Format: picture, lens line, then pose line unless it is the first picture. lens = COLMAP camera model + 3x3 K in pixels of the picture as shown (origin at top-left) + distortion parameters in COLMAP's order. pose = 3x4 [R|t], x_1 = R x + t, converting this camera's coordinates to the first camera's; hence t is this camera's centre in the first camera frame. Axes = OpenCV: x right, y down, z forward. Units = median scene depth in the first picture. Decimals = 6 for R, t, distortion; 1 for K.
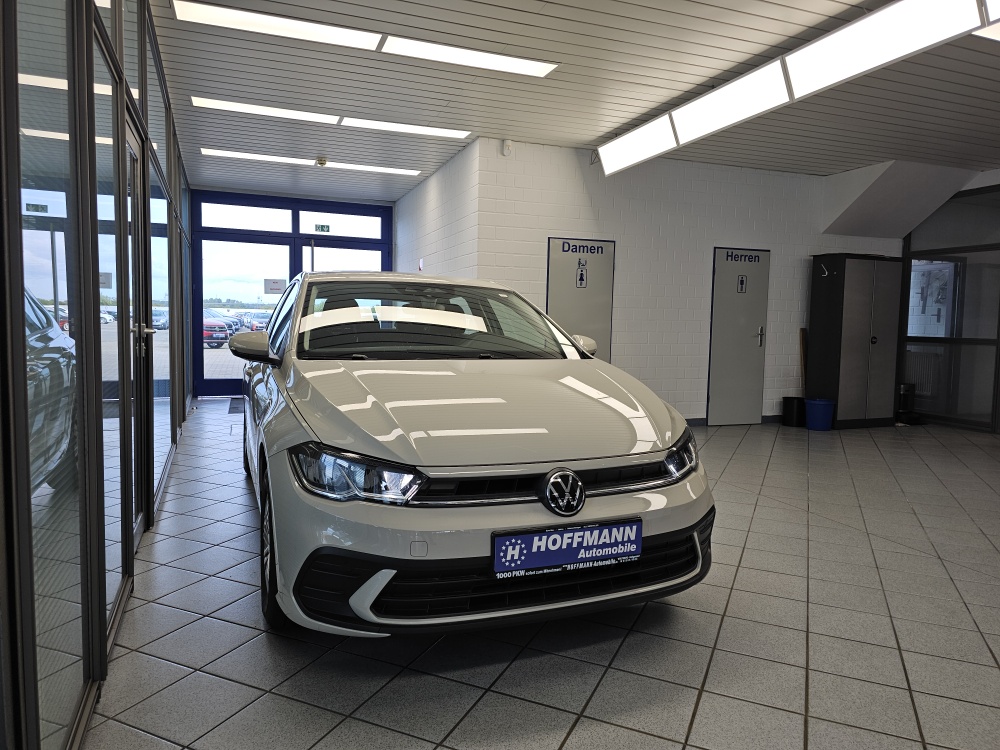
lens RADIAL K [[689.0, 0, 508.0], [0, 689.0, 375.8], [0, 0, 1]] dist [0.071420, -0.066041]
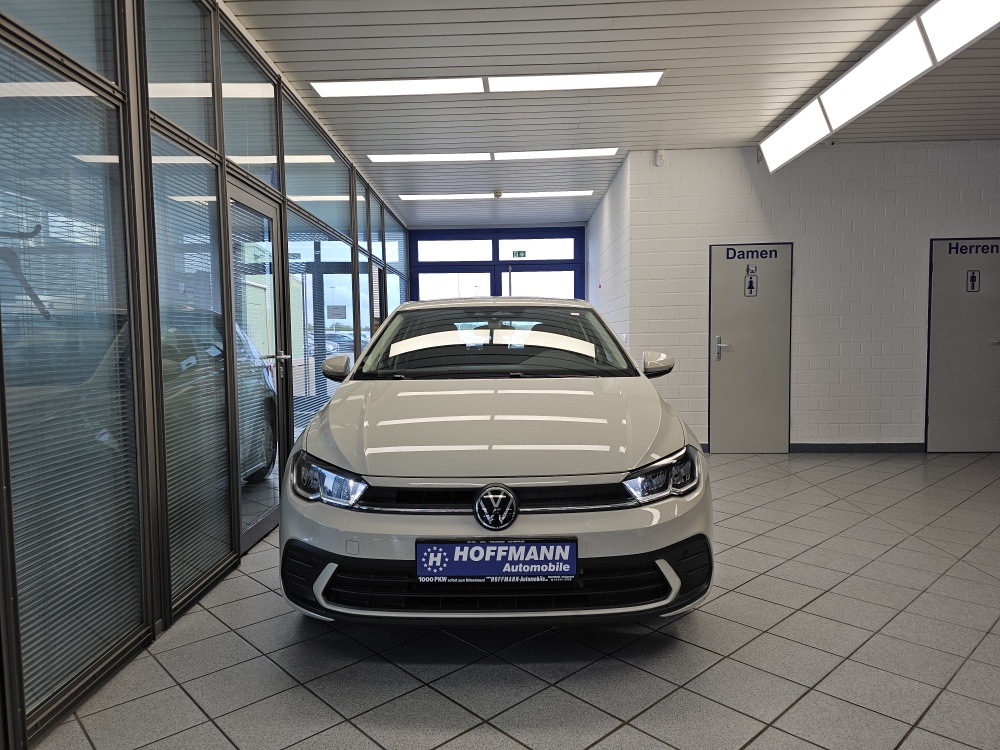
lens RADIAL K [[689.0, 0, 492.2], [0, 689.0, 385.3], [0, 0, 1]] dist [0.071420, -0.066041]
pose [[0.915658, -0.003418, -0.401945, 0.242410], [0.000251, 0.999968, -0.007933, -0.003432], [0.401959, 0.007164, 0.915630, 0.020766]]
